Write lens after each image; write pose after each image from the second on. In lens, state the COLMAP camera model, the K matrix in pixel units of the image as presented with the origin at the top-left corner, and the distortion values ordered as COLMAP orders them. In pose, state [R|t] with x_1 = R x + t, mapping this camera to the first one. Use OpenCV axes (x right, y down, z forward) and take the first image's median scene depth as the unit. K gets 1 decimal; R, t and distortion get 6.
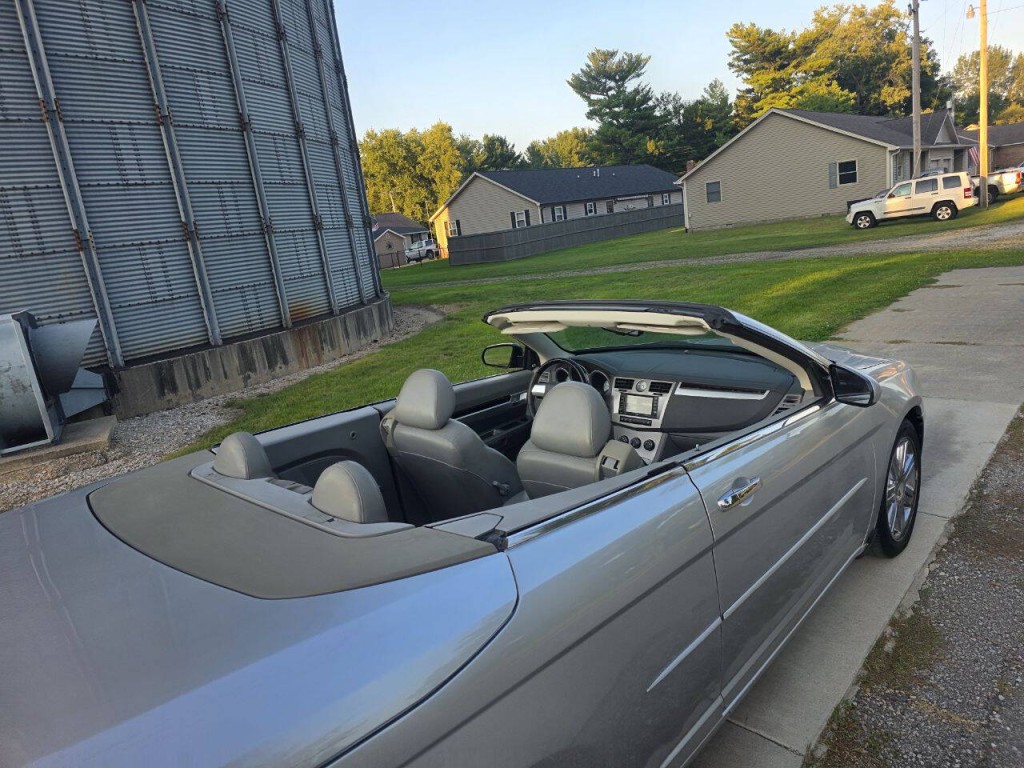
lens RADIAL K [[684.7, 0, 530.1], [0, 684.7, 375.3], [0, 0, 1]] dist [0.047689, -0.041747]
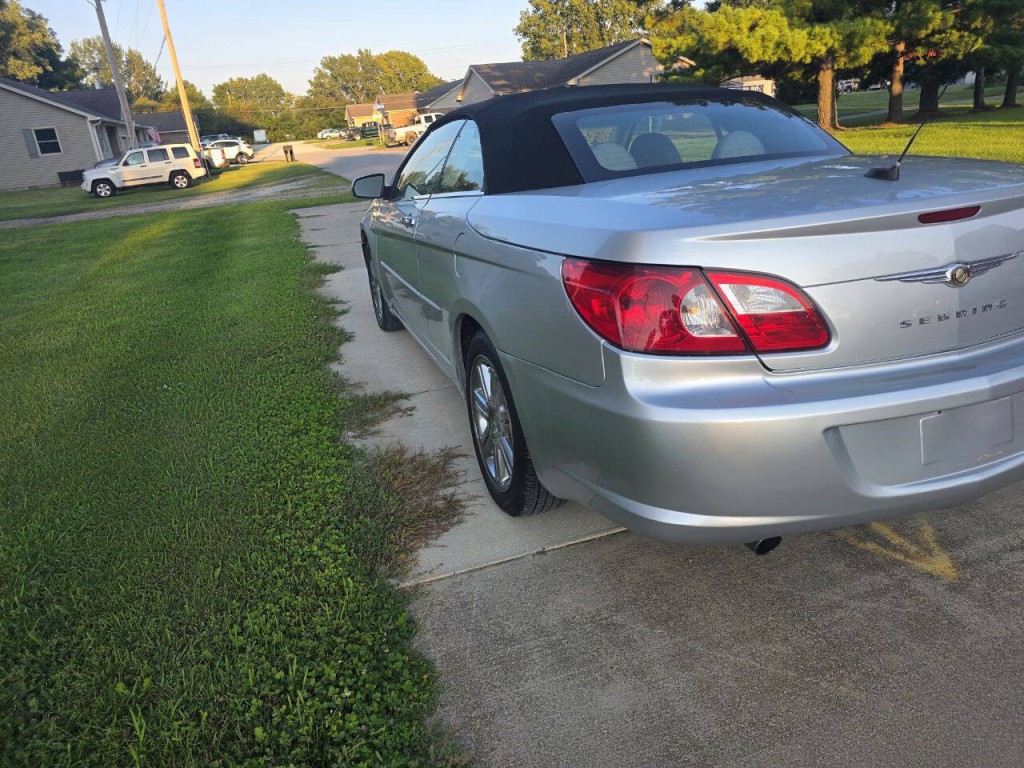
lens RADIAL K [[684.7, 0, 522.7], [0, 684.7, 373.6], [0, 0, 1]] dist [0.047689, -0.041747]
pose [[0.471329, -0.219493, 0.854208, -0.132755], [0.211630, 0.968387, 0.132061, 0.023581], [-0.856191, 0.118532, 0.502880, 0.045488]]
